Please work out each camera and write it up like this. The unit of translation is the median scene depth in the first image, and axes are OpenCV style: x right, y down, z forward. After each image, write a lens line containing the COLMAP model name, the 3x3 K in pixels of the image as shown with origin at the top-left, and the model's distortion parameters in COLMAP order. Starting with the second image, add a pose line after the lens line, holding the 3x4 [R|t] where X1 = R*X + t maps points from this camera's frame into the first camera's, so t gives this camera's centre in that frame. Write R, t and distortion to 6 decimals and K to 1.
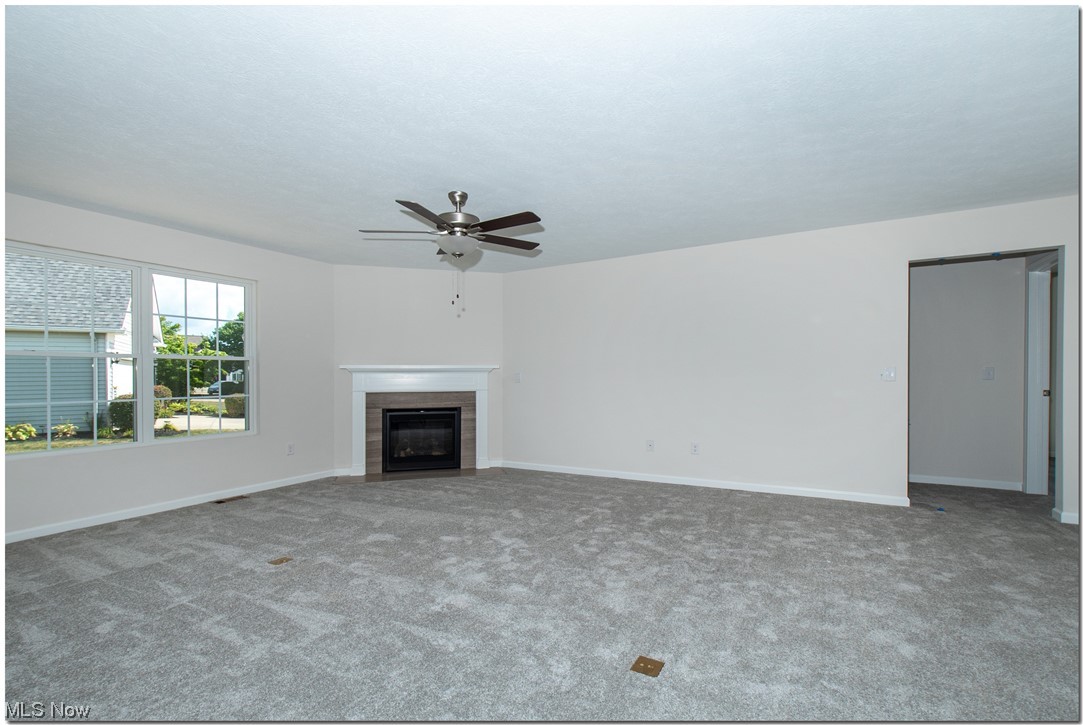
lens RADIAL K [[480.5, 0, 547.4], [0, 480.5, 380.5], [0, 0, 1]] dist [-0.004504, -0.000834]
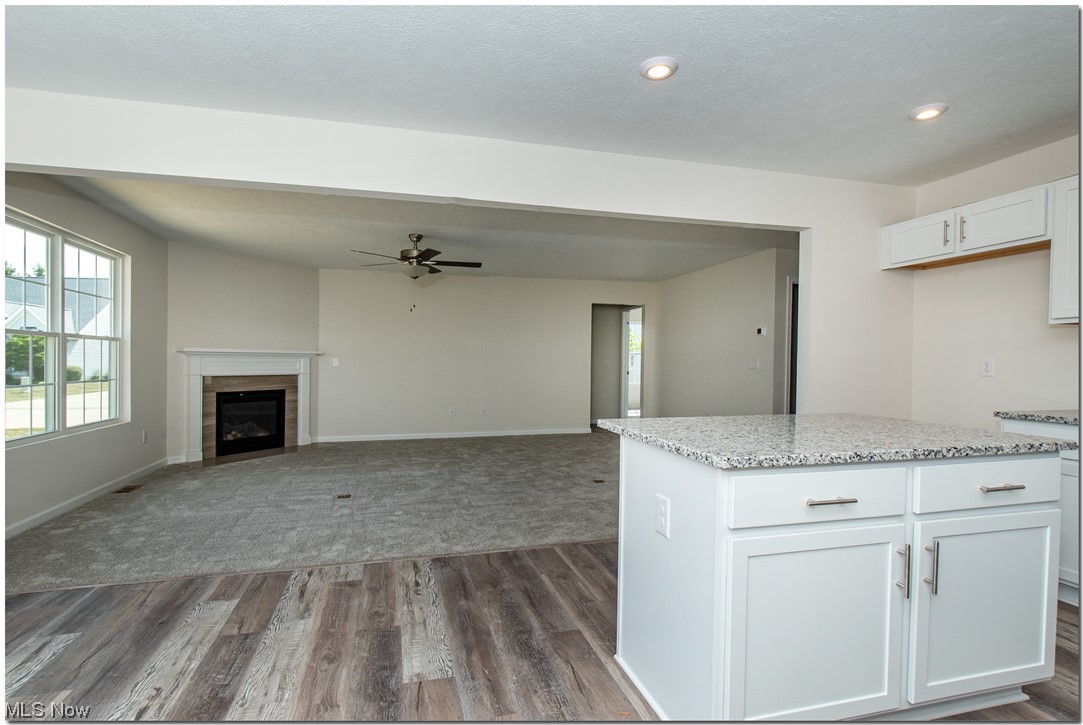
lens RADIAL K [[529.0, 0, 537.3], [0, 529.0, 368.0], [0, 0, 1]] dist [-0.000004, 0.000265]
pose [[0.722100, -0.001694, 0.691787, -0.610701], [0.000493, 0.999998, 0.001933, 0.005855], [-0.691789, -0.001055, 0.722099, -0.250909]]
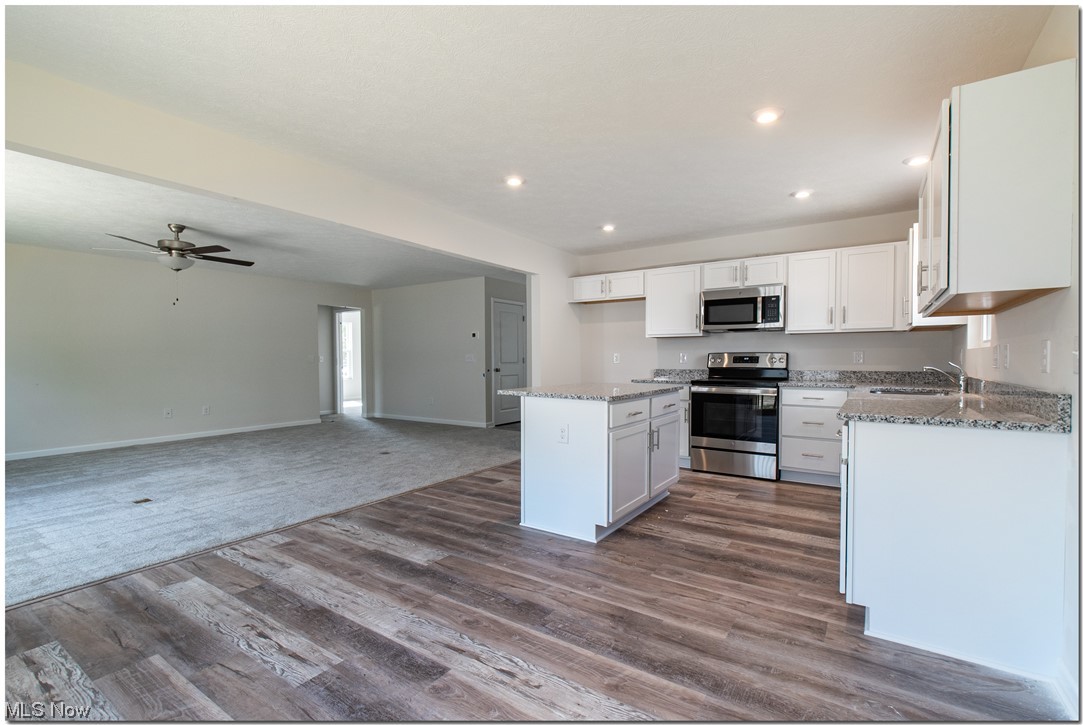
lens RADIAL K [[480.5, 0, 551.2], [0, 480.5, 362.7], [0, 0, 1]] dist [-0.004504, -0.000834]
pose [[0.081232, -0.004081, 0.996687, -0.881030], [0.013640, 0.999903, 0.002982, 0.010612], [-0.996602, 0.013353, 0.081279, -0.115720]]
